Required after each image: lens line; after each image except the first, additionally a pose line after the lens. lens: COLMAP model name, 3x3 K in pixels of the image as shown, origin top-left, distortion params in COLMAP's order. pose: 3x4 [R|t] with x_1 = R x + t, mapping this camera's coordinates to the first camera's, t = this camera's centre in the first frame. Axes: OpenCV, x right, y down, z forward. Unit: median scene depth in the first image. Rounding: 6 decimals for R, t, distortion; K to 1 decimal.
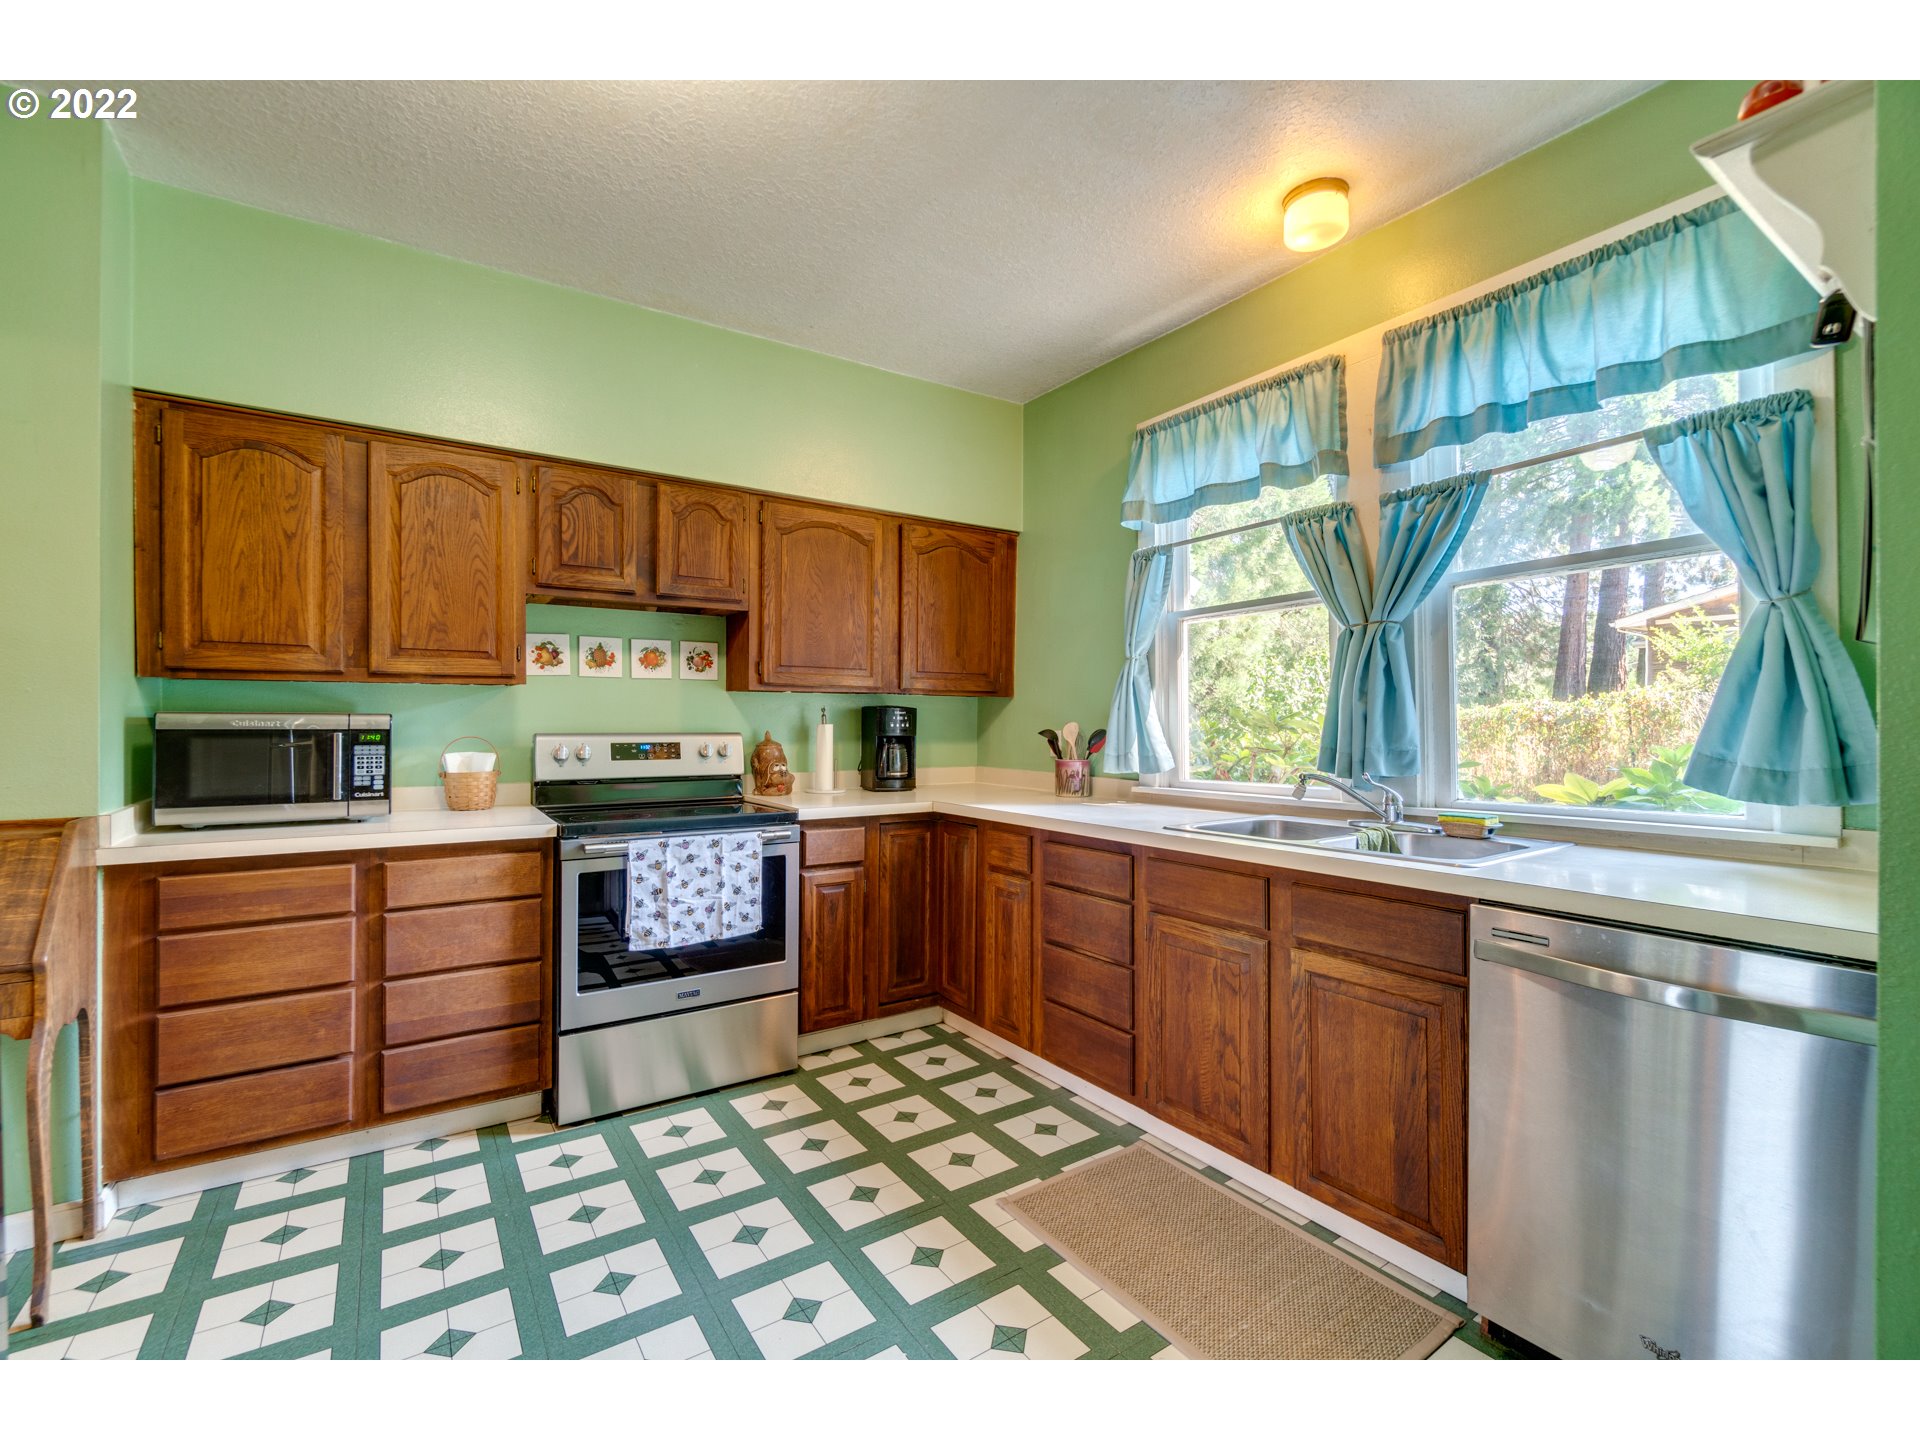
lens RADIAL K [[834.9, 0, 967.9], [0, 834.9, 719.8], [0, 0, 1]] dist [-0.001034, -0.000199]
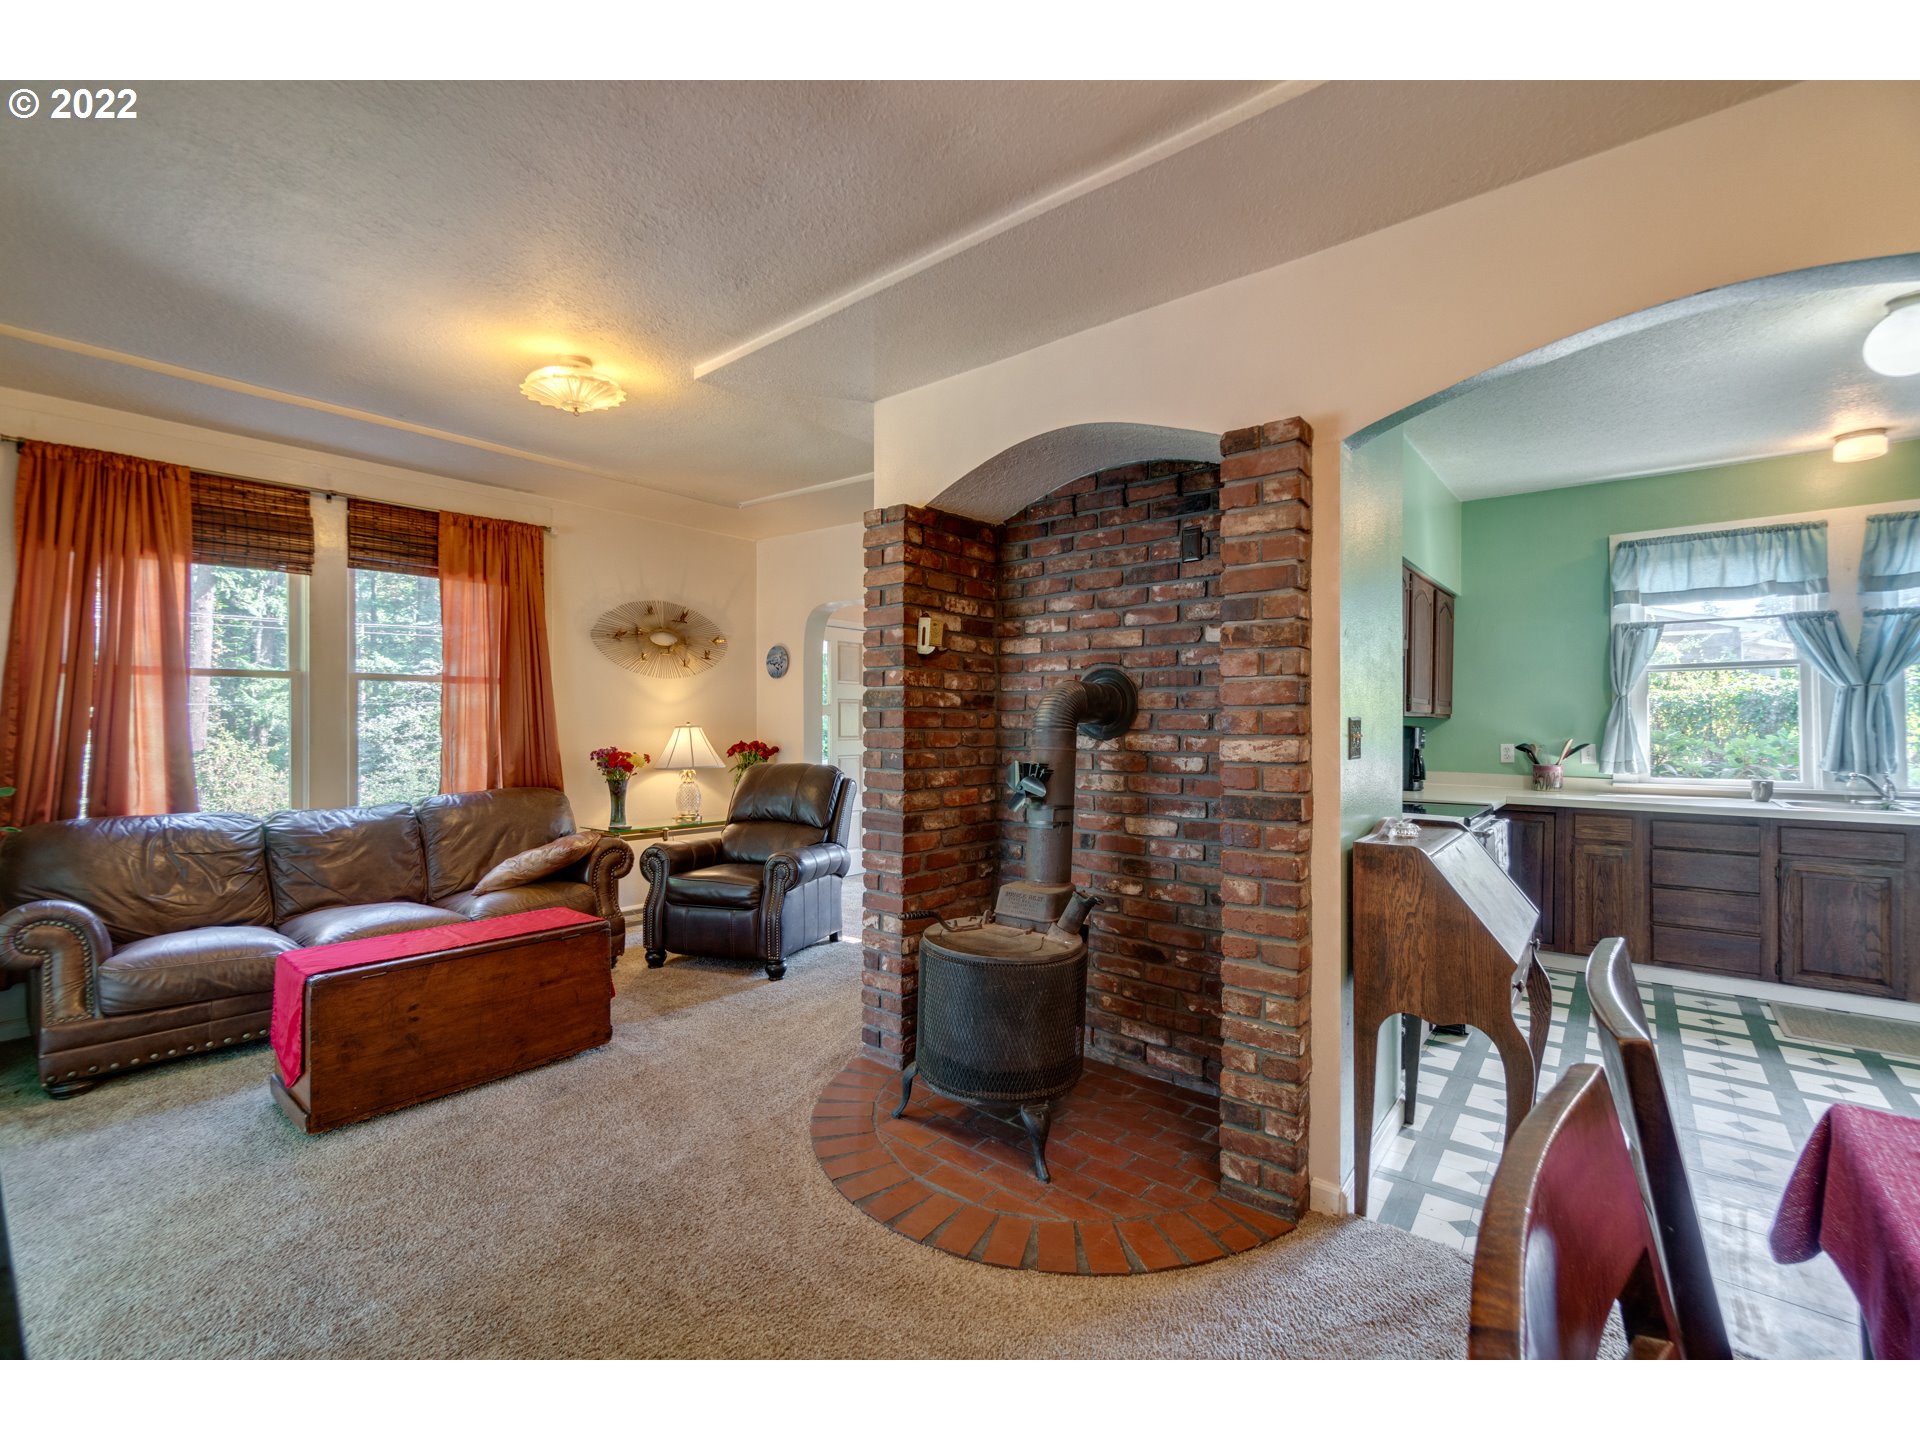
lens RADIAL K [[823.3, 0, 962.6], [0, 823.3, 720.5], [0, 0, 1]] dist [-0.001736, 0.000257]
pose [[0.959571, 0.004200, 0.281436, -1.753359], [-0.004803, 0.999987, 0.001453, -0.036123], [-0.281426, -0.002746, 0.959579, -0.088930]]
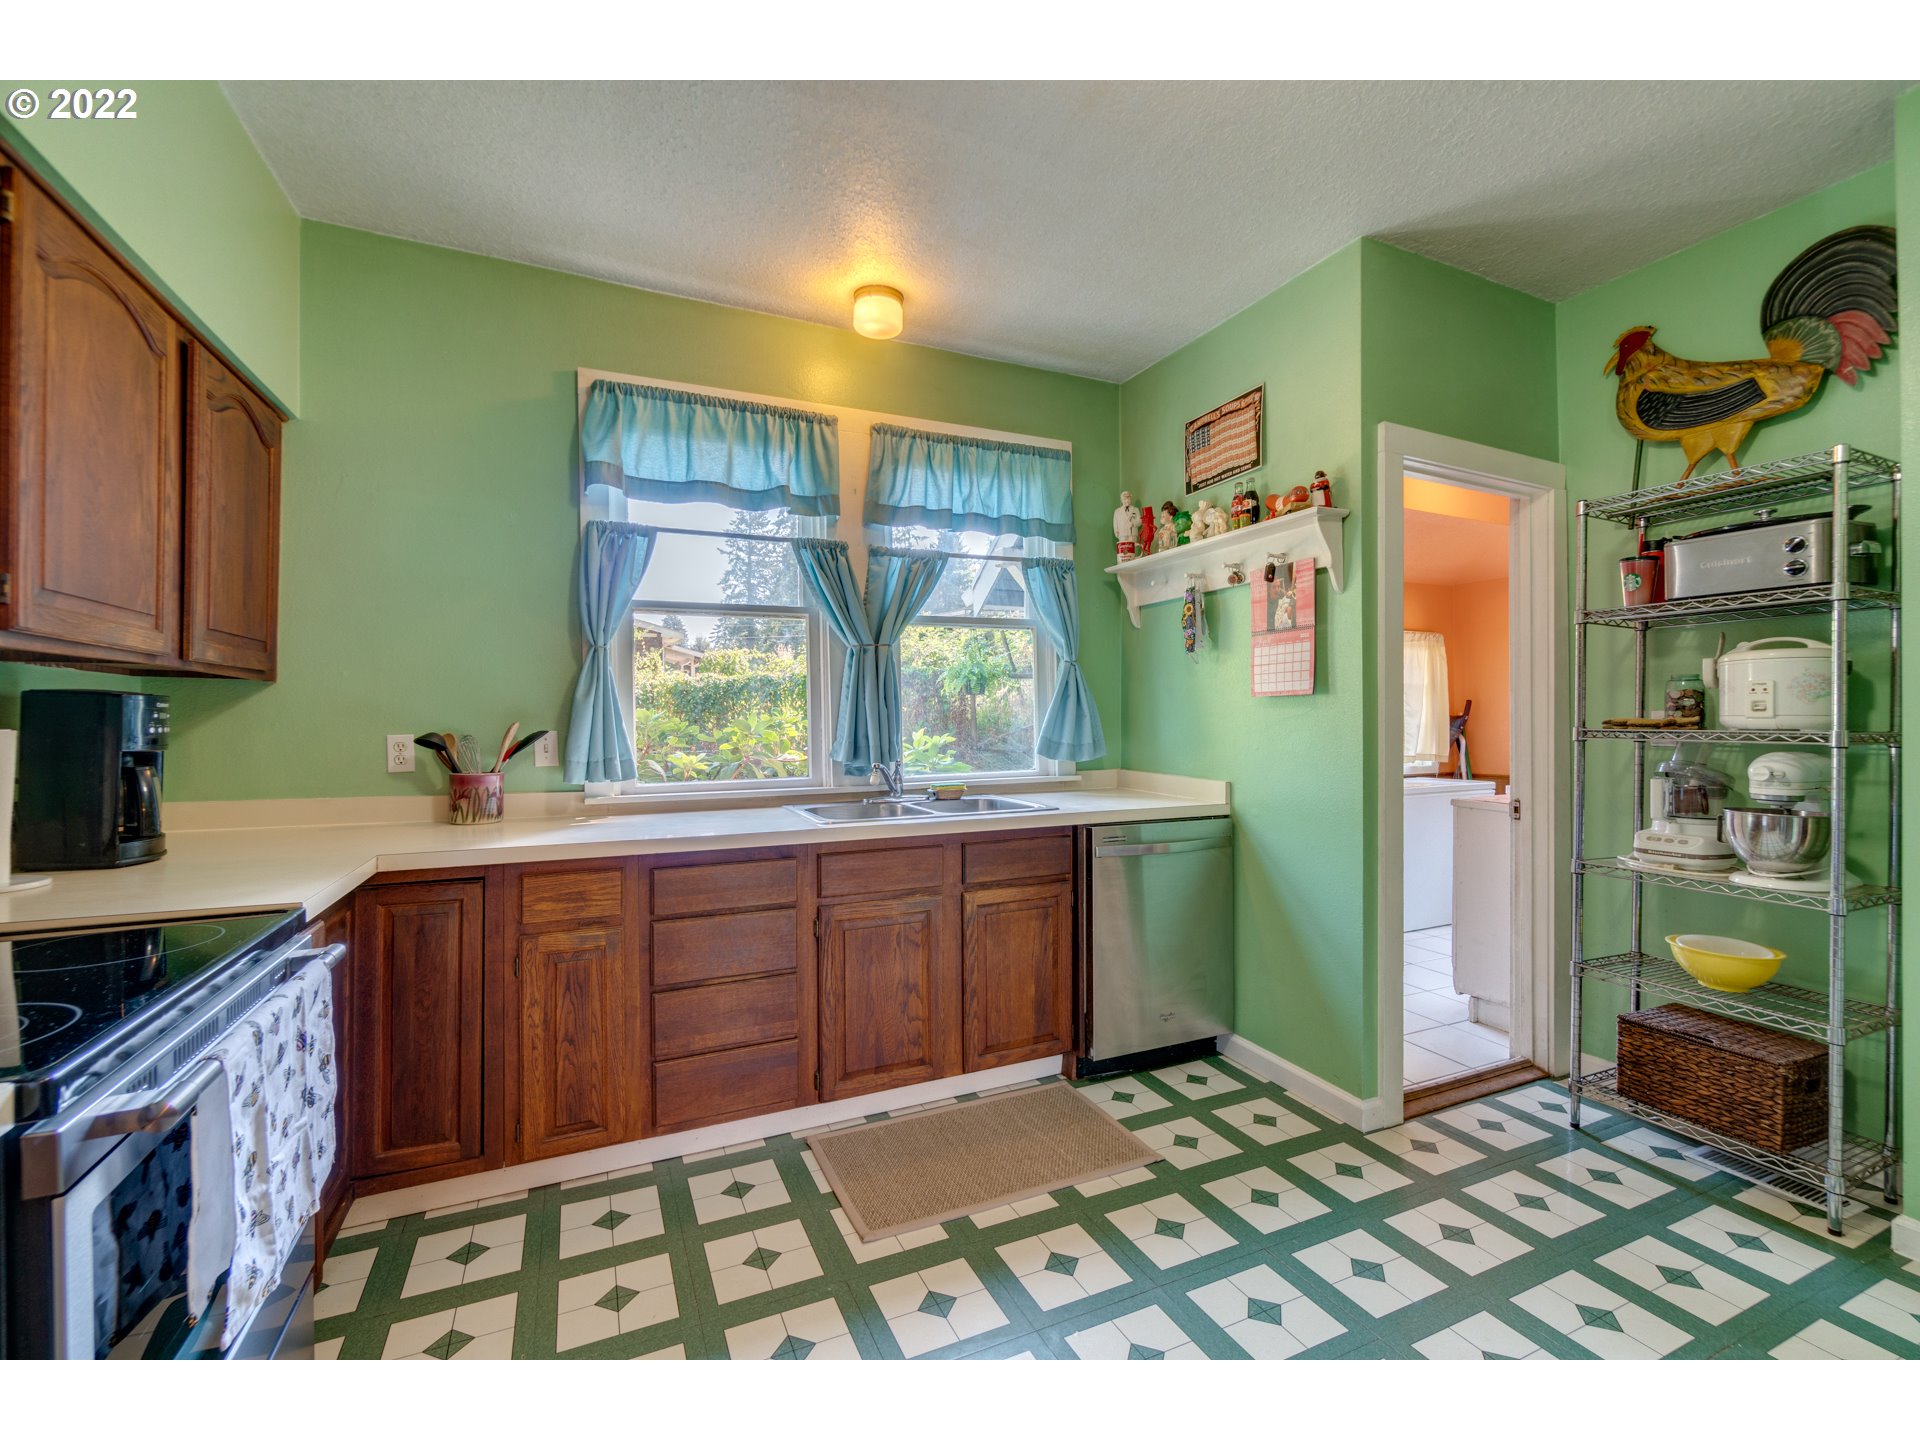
lens RADIAL K [[823.3, 0, 962.6], [0, 823.3, 720.5], [0, 0, 1]] dist [-0.001736, 0.000257]
pose [[0.167052, -0.002146, 0.985946, -0.744133], [-0.002330, 0.999994, 0.002572, -0.002229], [-0.985945, -0.002727, 0.167046, 0.653314]]
